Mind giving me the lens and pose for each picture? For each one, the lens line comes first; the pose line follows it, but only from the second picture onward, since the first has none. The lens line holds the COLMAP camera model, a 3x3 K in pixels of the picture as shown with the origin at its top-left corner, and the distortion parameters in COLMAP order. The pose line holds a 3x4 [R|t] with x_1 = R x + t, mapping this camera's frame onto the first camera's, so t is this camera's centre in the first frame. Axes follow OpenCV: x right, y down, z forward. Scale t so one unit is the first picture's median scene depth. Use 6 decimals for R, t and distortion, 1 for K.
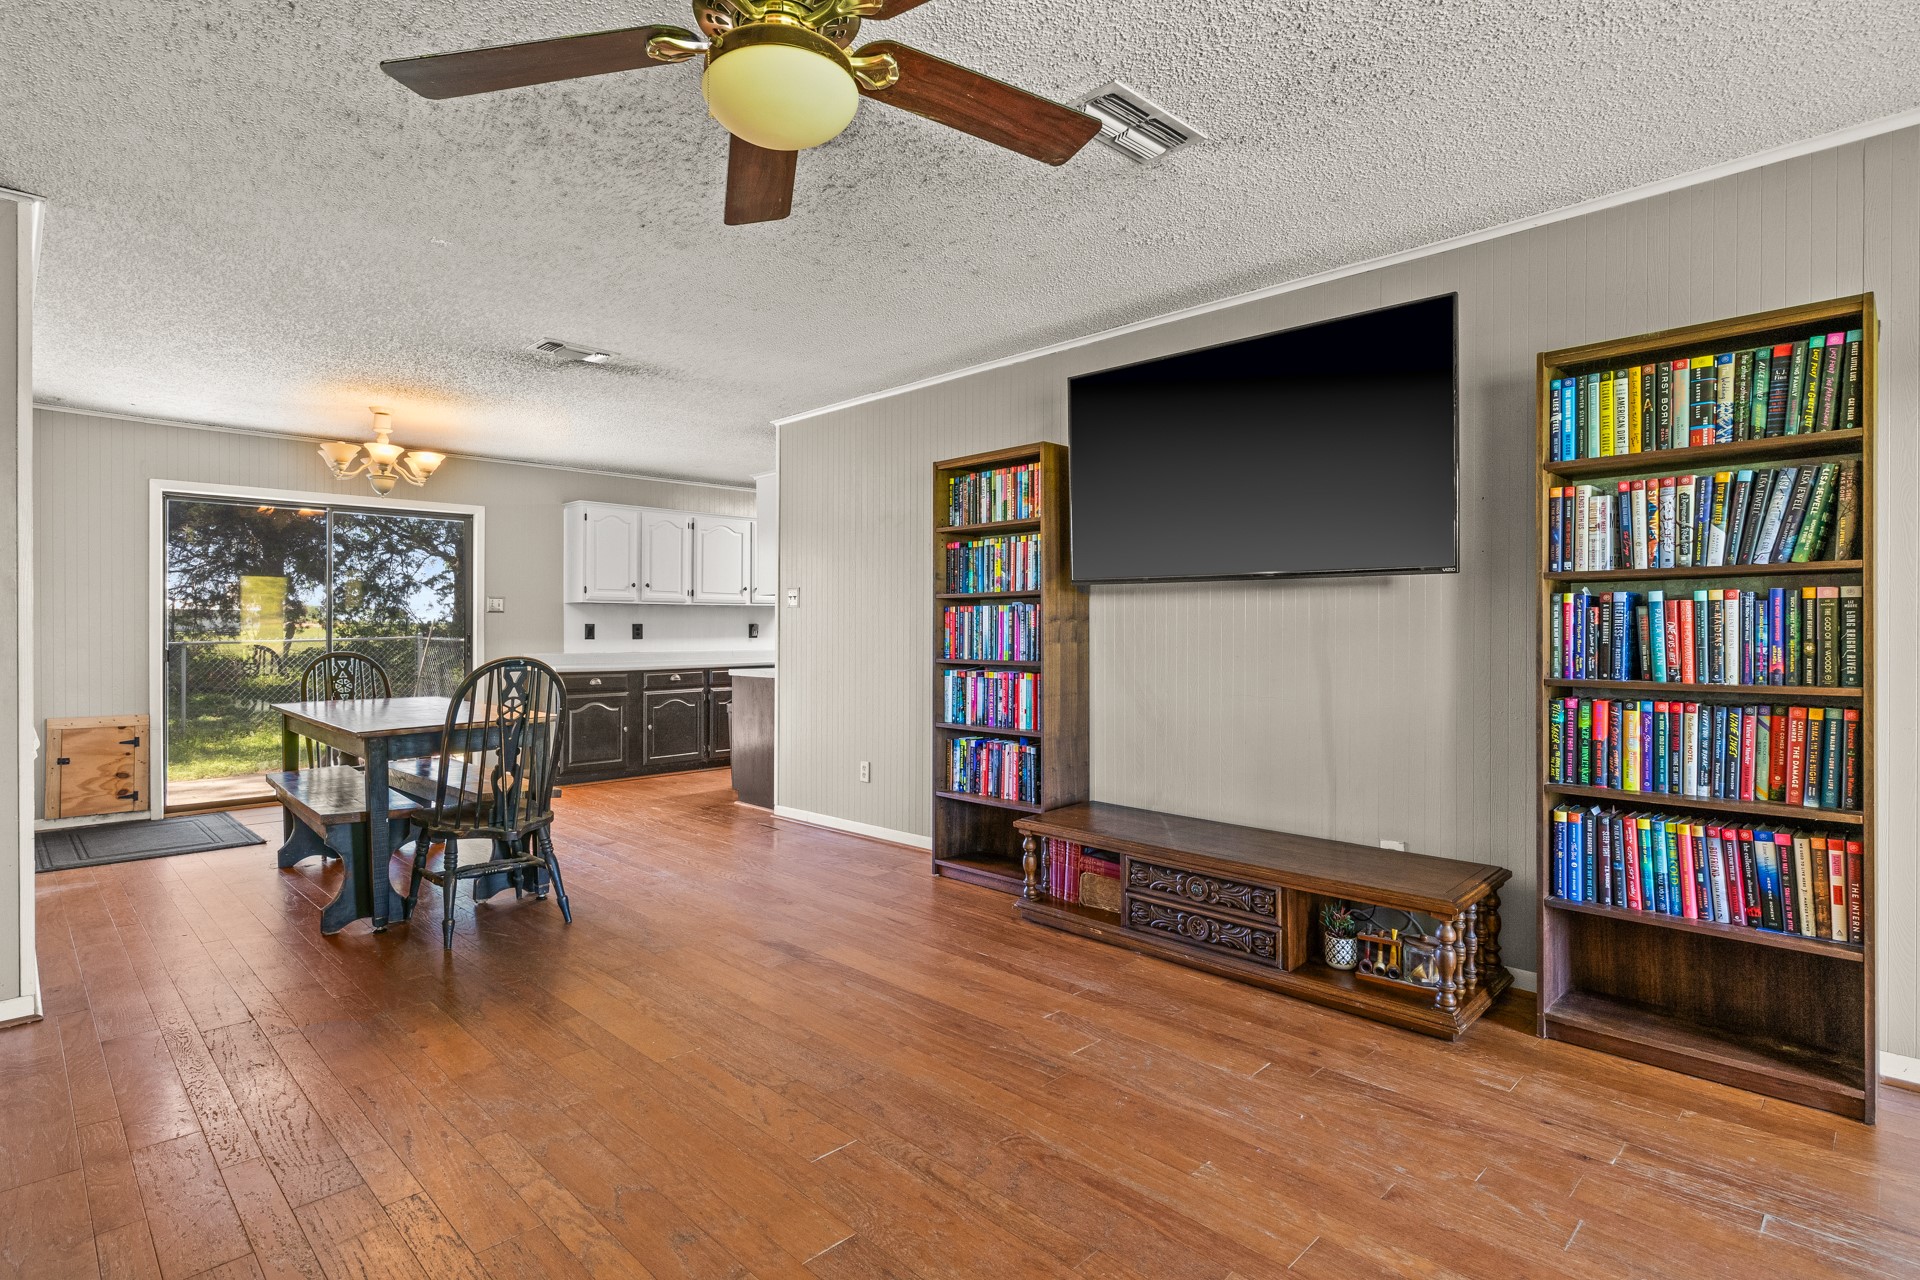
lens RADIAL K [[959.1, 0, 963.3], [0, 959.1, 624.8], [0, 0, 1]] dist [0.005457, 0.001068]
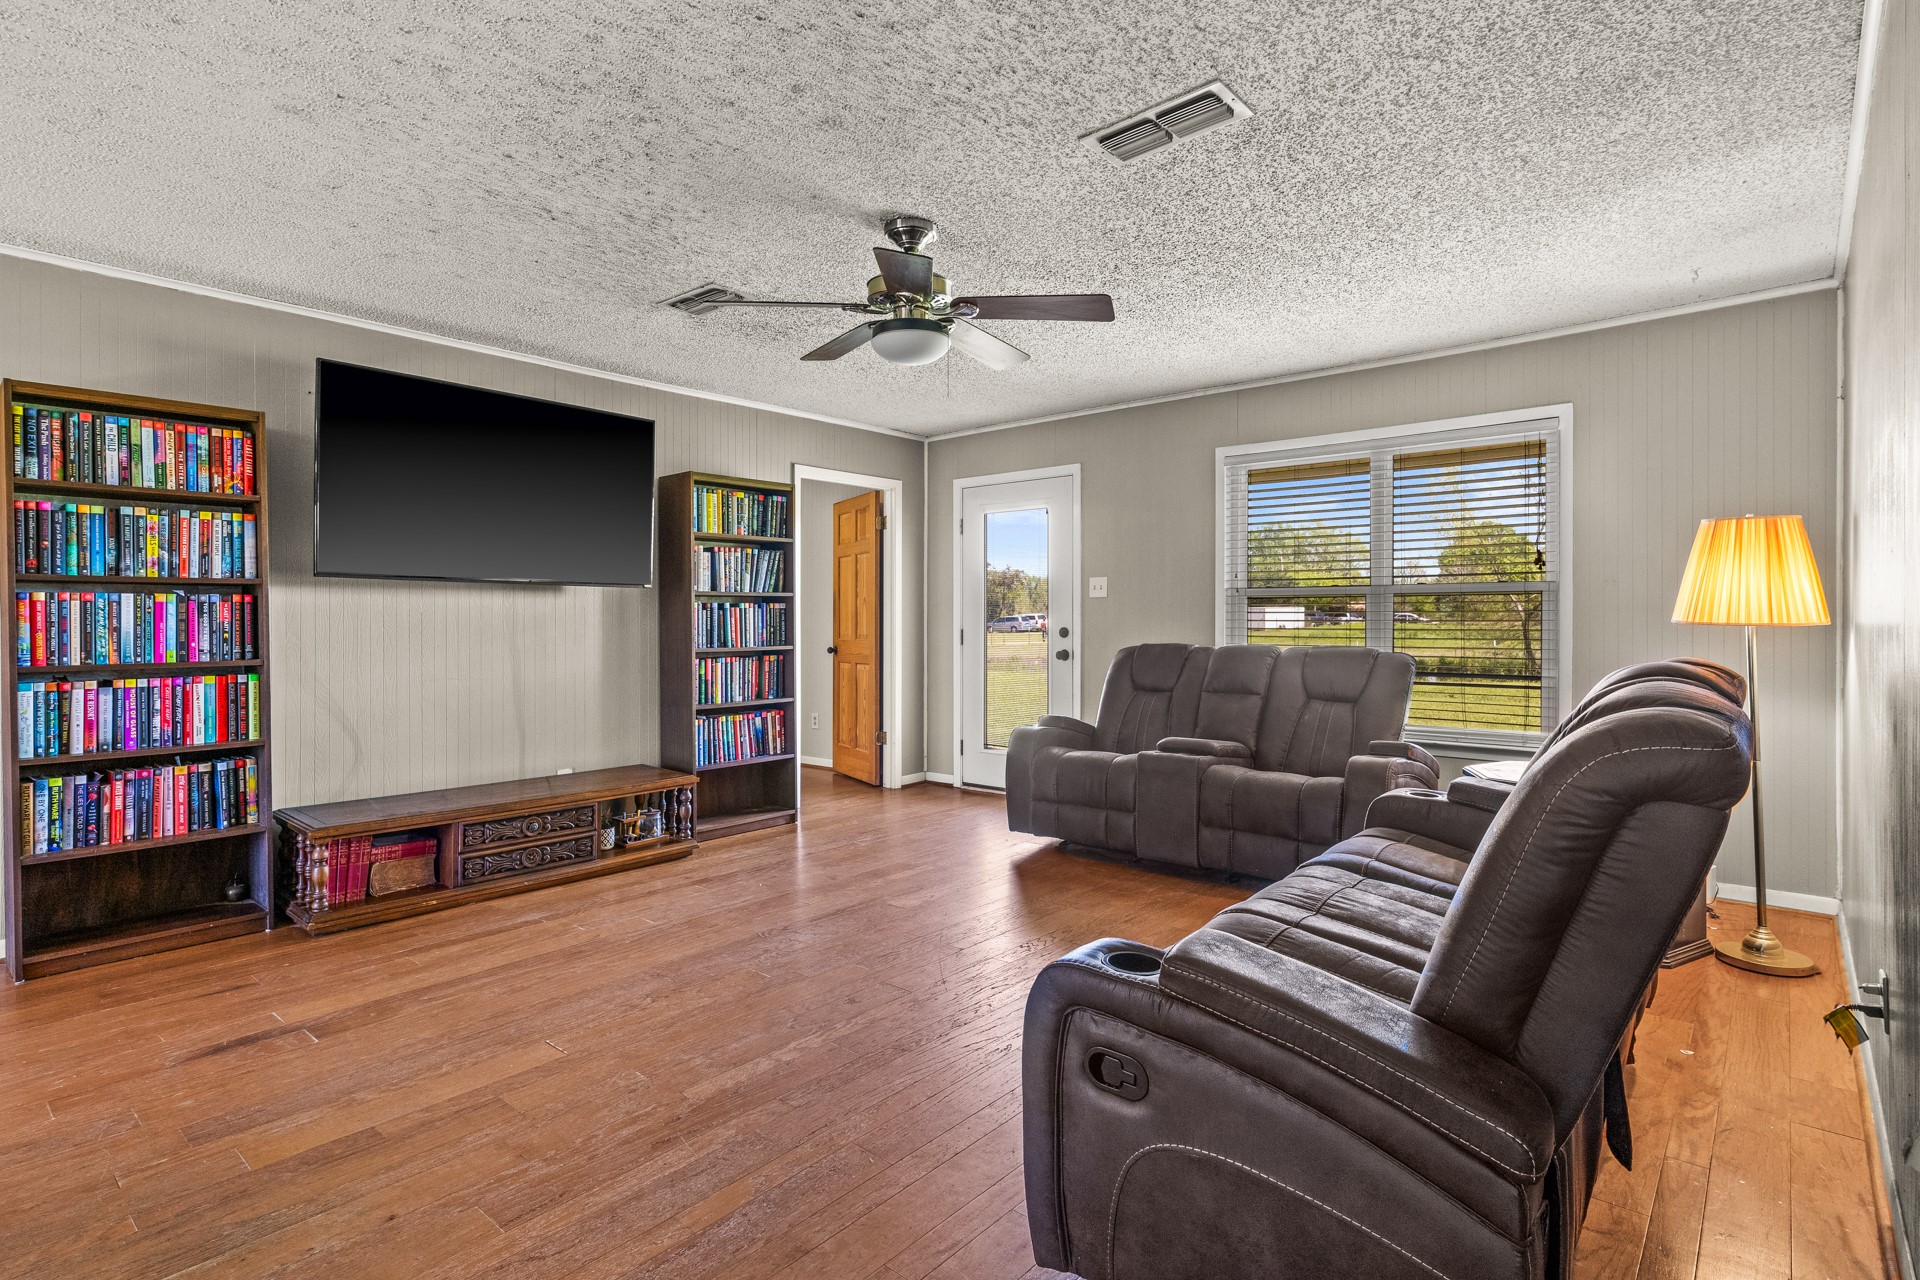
lens RADIAL K [[959.1, 0, 963.3], [0, 959.1, 624.8], [0, 0, 1]] dist [0.005457, 0.001068]
pose [[-0.076180, -0.001852, 0.997092, -1.149579], [0.001495, 0.999997, 0.001972, 0.006866], [-0.997093, 0.001641, -0.076177, 0.568915]]
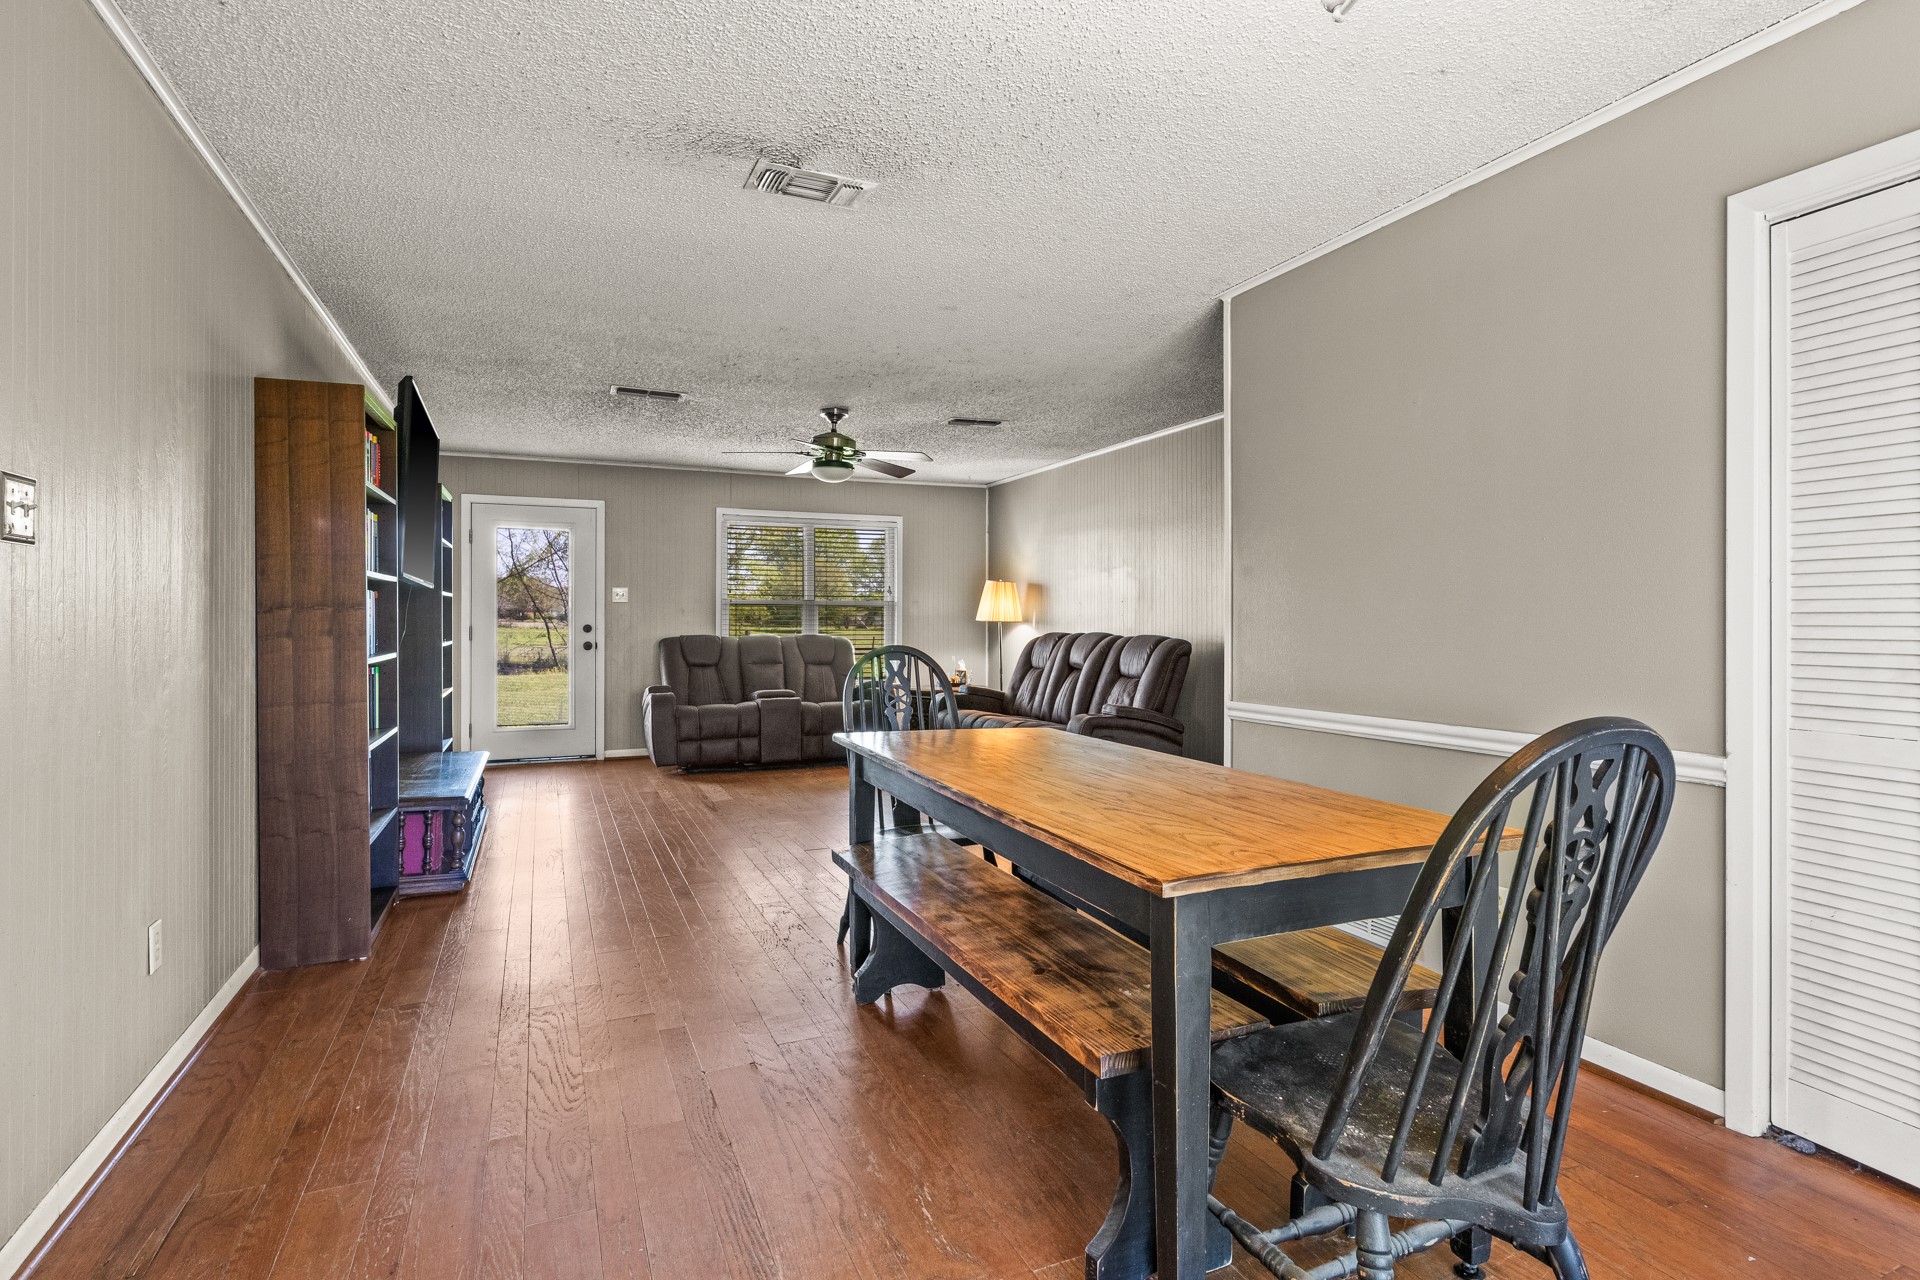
lens RADIAL K [[959.1, 0, 963.3], [0, 959.1, 624.8], [0, 0, 1]] dist [0.005457, 0.001068]
pose [[-0.930634, -0.002578, 0.365943, -1.069607], [-0.000056, 0.999976, 0.006901, -0.001283], [-0.365952, 0.006402, -0.930612, 2.279293]]
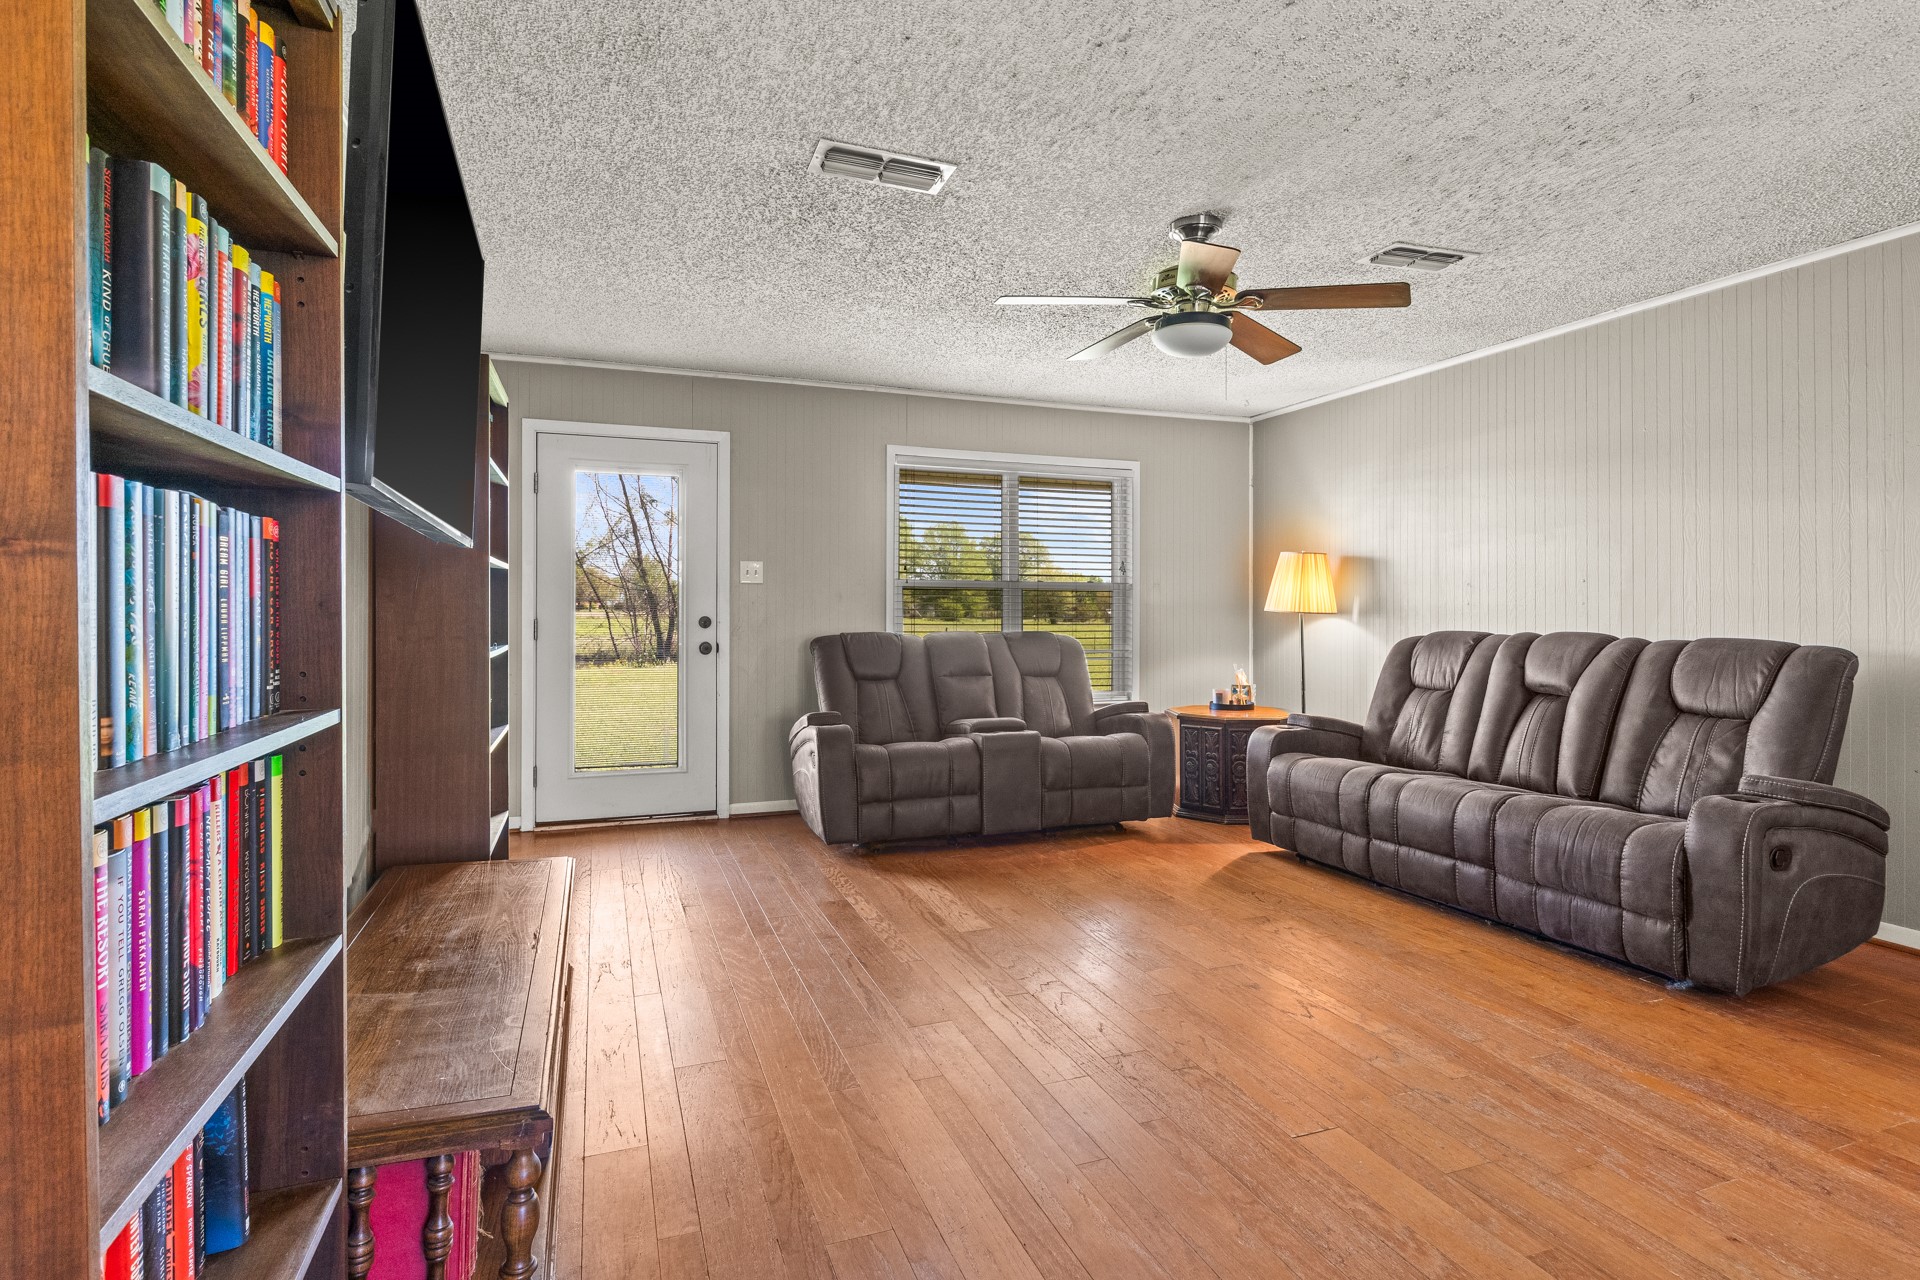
lens RADIAL K [[964.9, 0, 966.7], [0, 964.9, 617.1], [0, 0, 1]] dist [0.002378, -0.000358]
pose [[-0.912361, -0.005017, 0.409356, -0.311597], [-0.001305, 0.999955, 0.009348, 0.000531], [-0.409385, 0.007995, -0.912327, 1.627905]]
